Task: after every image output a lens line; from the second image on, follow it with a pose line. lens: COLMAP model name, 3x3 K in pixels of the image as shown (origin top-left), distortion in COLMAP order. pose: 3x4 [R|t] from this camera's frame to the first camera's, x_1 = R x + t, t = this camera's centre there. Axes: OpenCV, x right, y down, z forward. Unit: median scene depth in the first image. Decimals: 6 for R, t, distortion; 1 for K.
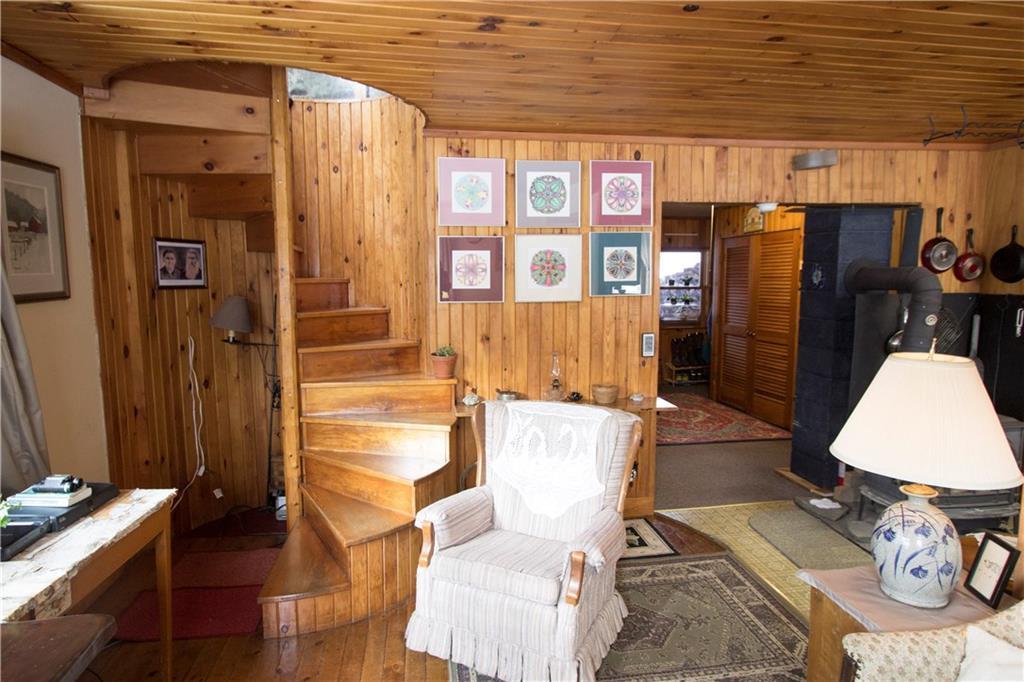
lens RADIAL K [[595.7, 0, 508.4], [0, 595.7, 339.5], [0, 0, 1]] dist [-0.008841, -0.000728]
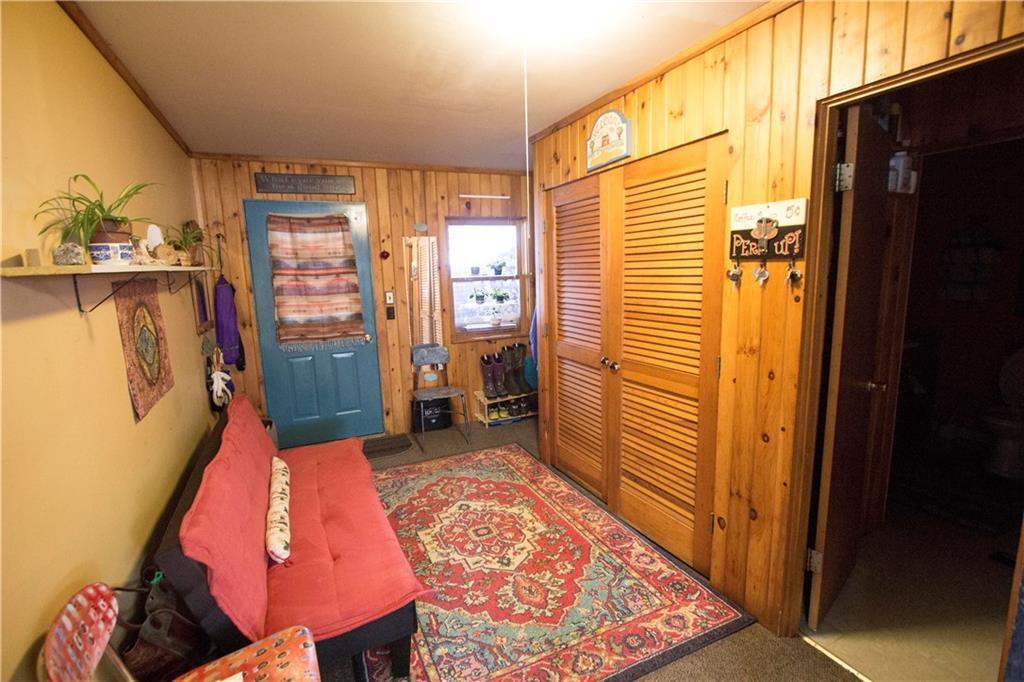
lens RADIAL K [[483.9, 0, 516.0], [0, 483.9, 345.0], [0, 0, 1]] dist [-0.016970, 0.001643]
pose [[0.956870, -0.070430, 0.281849, 0.188334], [0.056080, 0.996701, 0.058672, -0.050369], [-0.285052, -0.040335, 0.957663, 0.553384]]
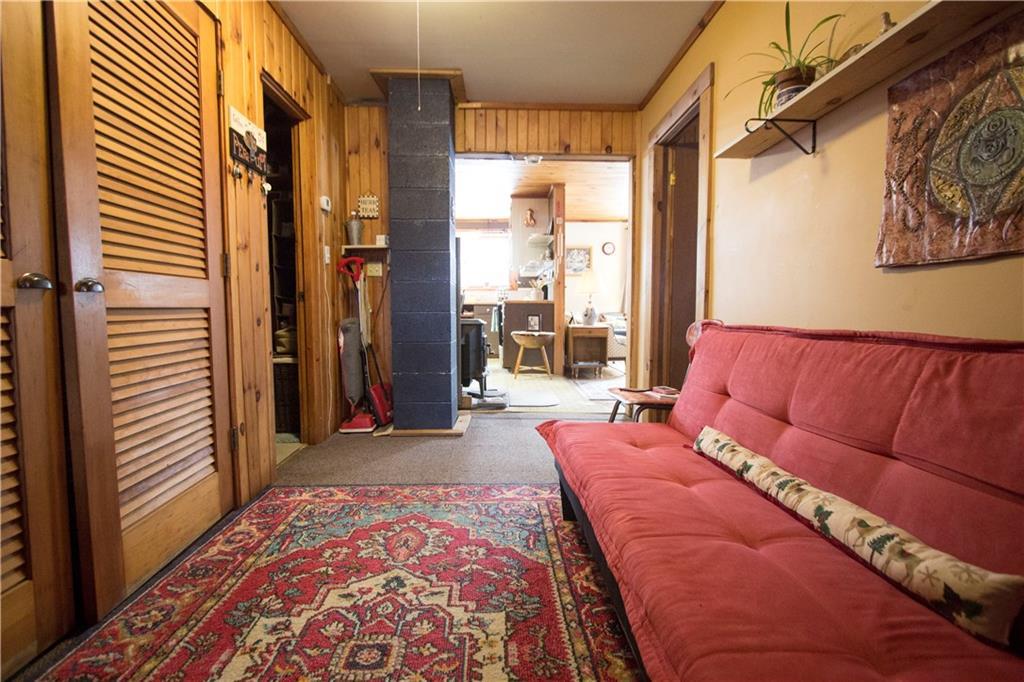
lens RADIAL K [[483.9, 0, 513.1], [0, 483.9, 339.4], [0, 0, 1]] dist [-0.016970, 0.001643]
pose [[-0.995303, 0.001015, 0.096799, 0.195721], [0.017170, 0.985941, 0.166207, -0.015086], [-0.095269, 0.167088, -0.981328, 1.043641]]
